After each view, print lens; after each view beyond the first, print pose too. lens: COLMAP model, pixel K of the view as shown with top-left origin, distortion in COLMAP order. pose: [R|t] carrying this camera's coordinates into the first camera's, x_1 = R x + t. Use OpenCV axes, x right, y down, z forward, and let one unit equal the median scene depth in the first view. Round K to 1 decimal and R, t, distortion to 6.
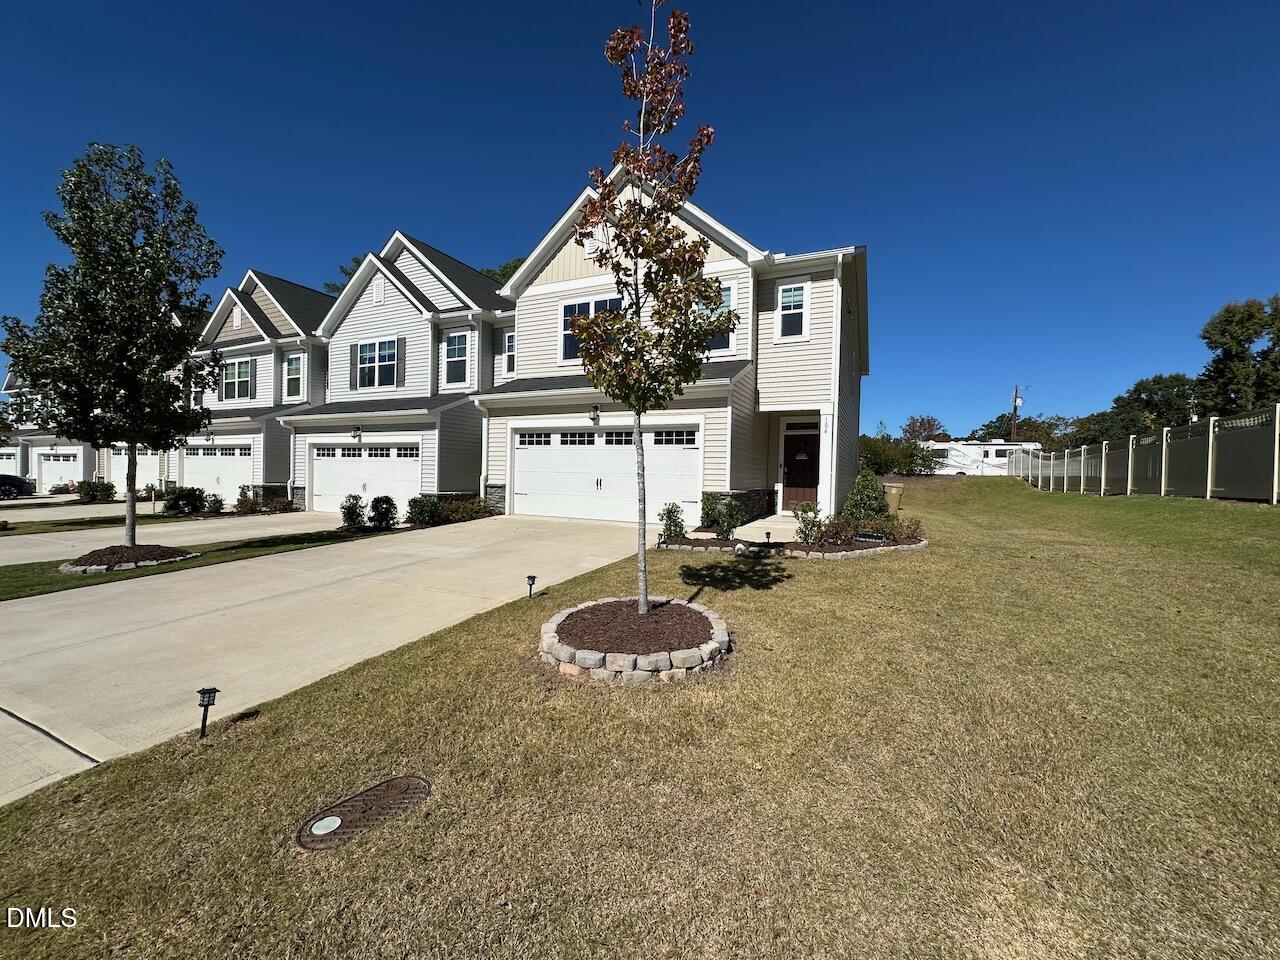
lens RADIAL K [[511.2, 0, 640.2], [0, 511.2, 480.2], [0, 0, 1]] dist [0.001091, 0.000017]
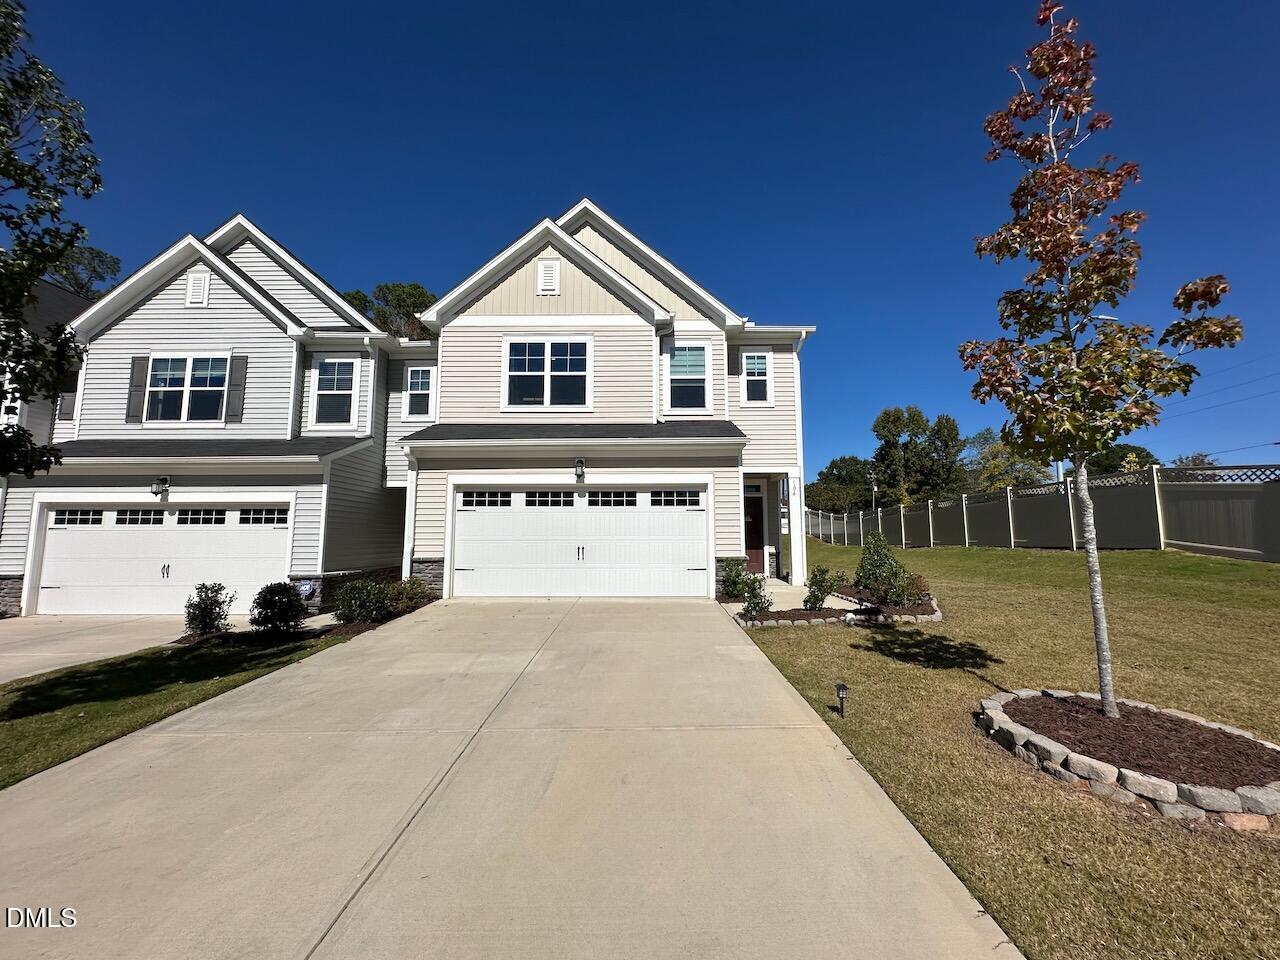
lens RADIAL K [[511.2, 0, 638.8], [0, 511.2, 480.9], [0, 0, 1]] dist [0.001091, 0.000017]
pose [[0.906953, 0.023722, 0.420564, -0.299895], [0.027159, 0.993042, -0.114583, -0.009747], [-0.420356, 0.115343, 0.899998, 0.166643]]
